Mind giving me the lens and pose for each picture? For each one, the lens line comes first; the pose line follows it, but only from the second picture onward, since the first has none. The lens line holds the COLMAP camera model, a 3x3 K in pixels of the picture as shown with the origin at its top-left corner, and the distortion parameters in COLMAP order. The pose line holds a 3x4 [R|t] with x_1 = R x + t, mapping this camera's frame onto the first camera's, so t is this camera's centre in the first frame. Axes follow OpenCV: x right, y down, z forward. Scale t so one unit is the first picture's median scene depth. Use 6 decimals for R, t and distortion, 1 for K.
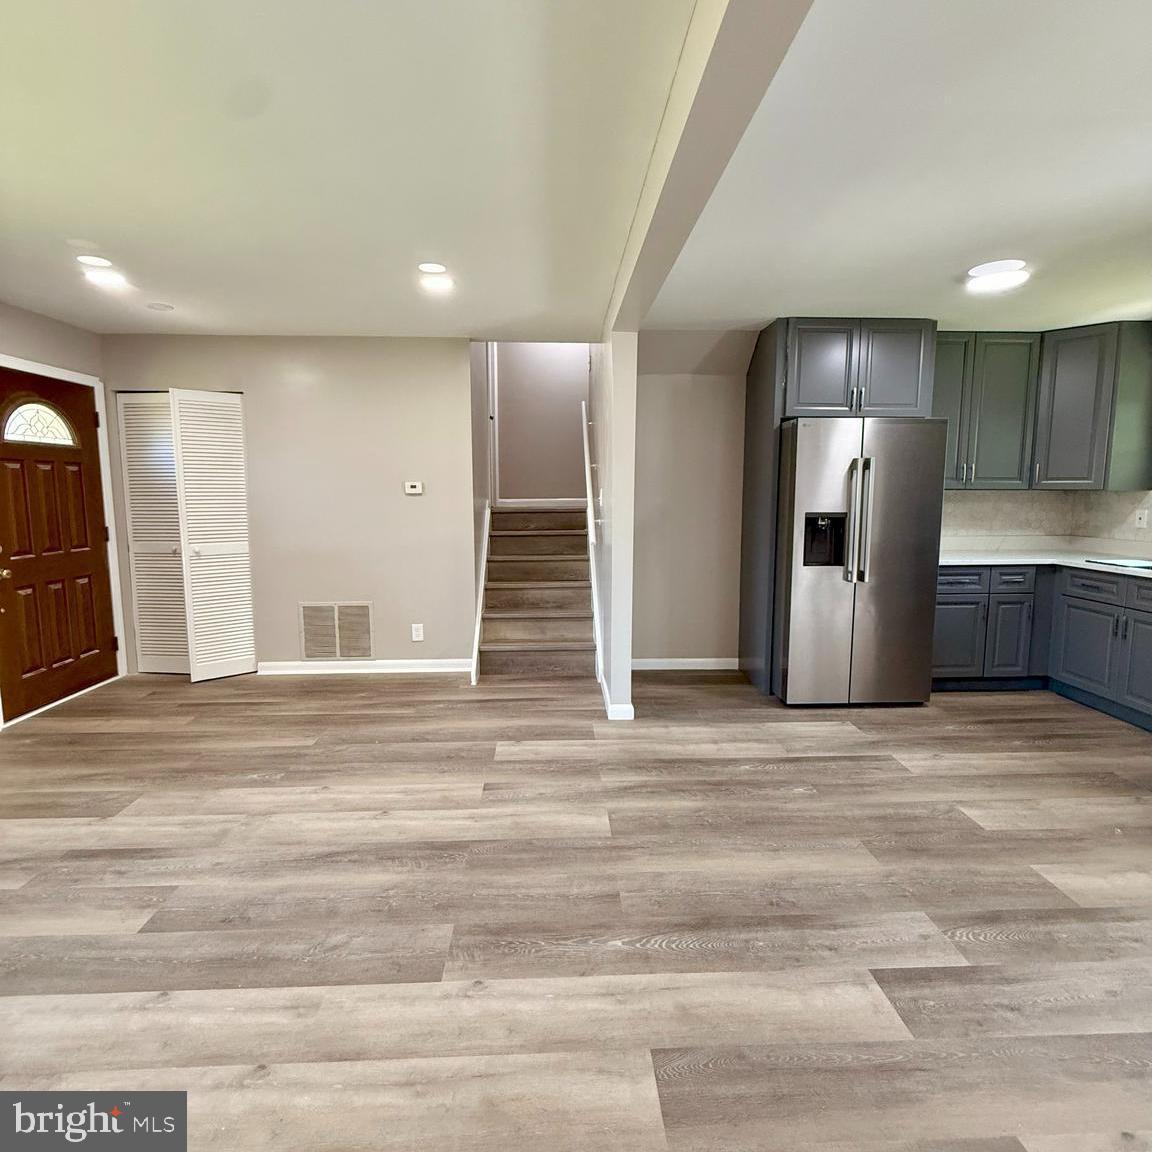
lens RADIAL K [[609.9, 0, 573.5], [0, 609.9, 556.5], [0, 0, 1]] dist [0.000155, 0.000716]
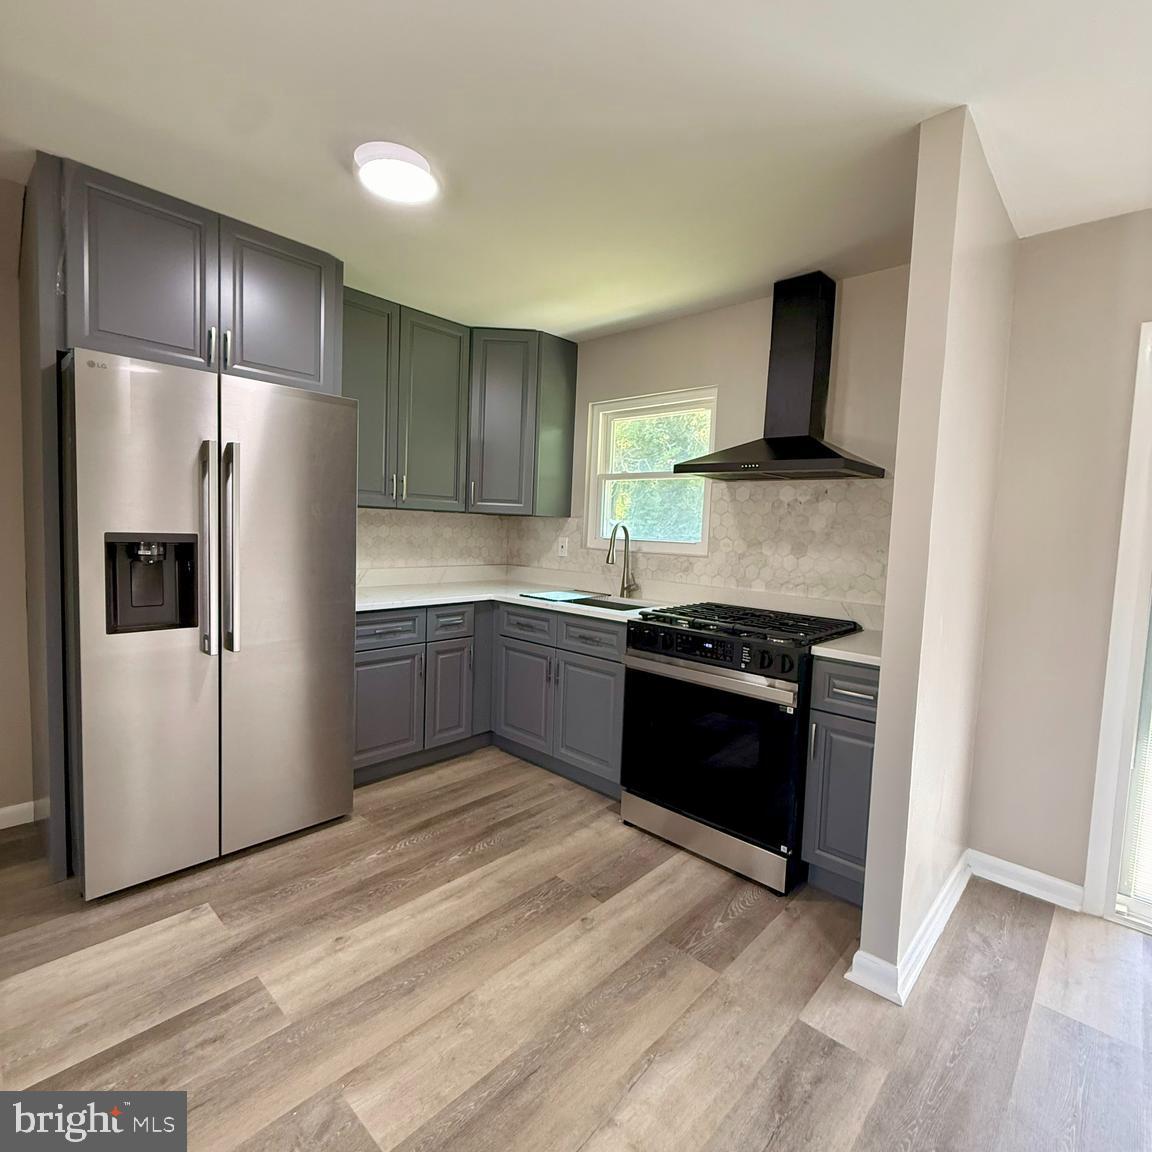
lens RADIAL K [[611.1, 0, 576.0], [0, 611.1, 576.0], [0, 0, 1]] dist [0.002718, 0.000785]
pose [[0.706451, -0.029908, 0.707130, 0.307569], [0.037512, 0.999285, 0.004789, -0.023285], [-0.706767, 0.023142, 0.707068, 0.357889]]
